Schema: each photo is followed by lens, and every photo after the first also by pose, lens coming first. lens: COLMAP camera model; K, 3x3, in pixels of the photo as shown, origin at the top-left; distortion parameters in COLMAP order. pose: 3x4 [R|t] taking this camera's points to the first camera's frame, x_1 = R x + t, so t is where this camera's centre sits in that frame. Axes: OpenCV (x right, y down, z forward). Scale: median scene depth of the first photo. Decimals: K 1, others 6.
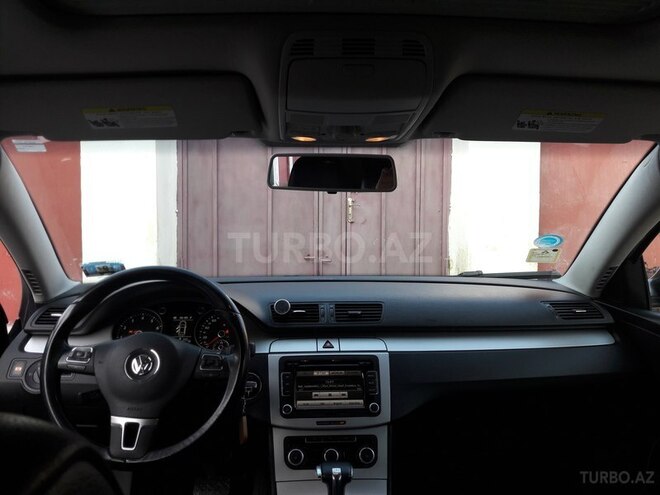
lens RADIAL K [[550.4, 0, 329.2], [0, 550.4, 238.6], [0, 0, 1]] dist [0.136886, -0.212613]
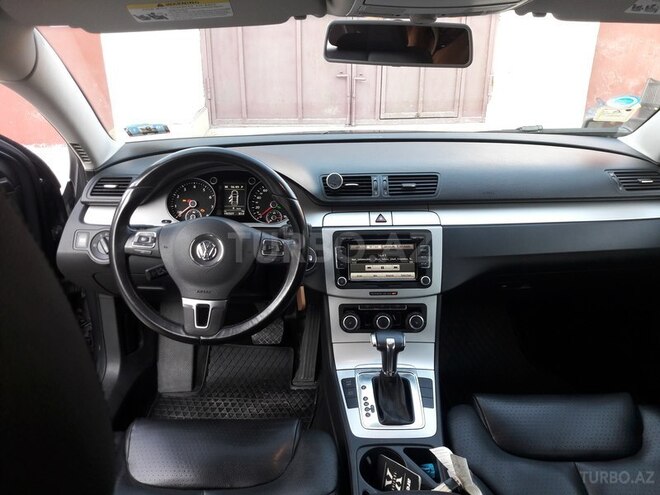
lens RADIAL K [[550.4, 0, 329.2], [0, 550.4, 238.6], [0, 0, 1]] dist [0.136886, -0.212613]
pose [[0.999209, 0.015399, -0.036651, -0.061696], [-0.001617, 0.936913, 0.349559, -0.128635], [0.039722, -0.349224, 0.936197, 0.056395]]
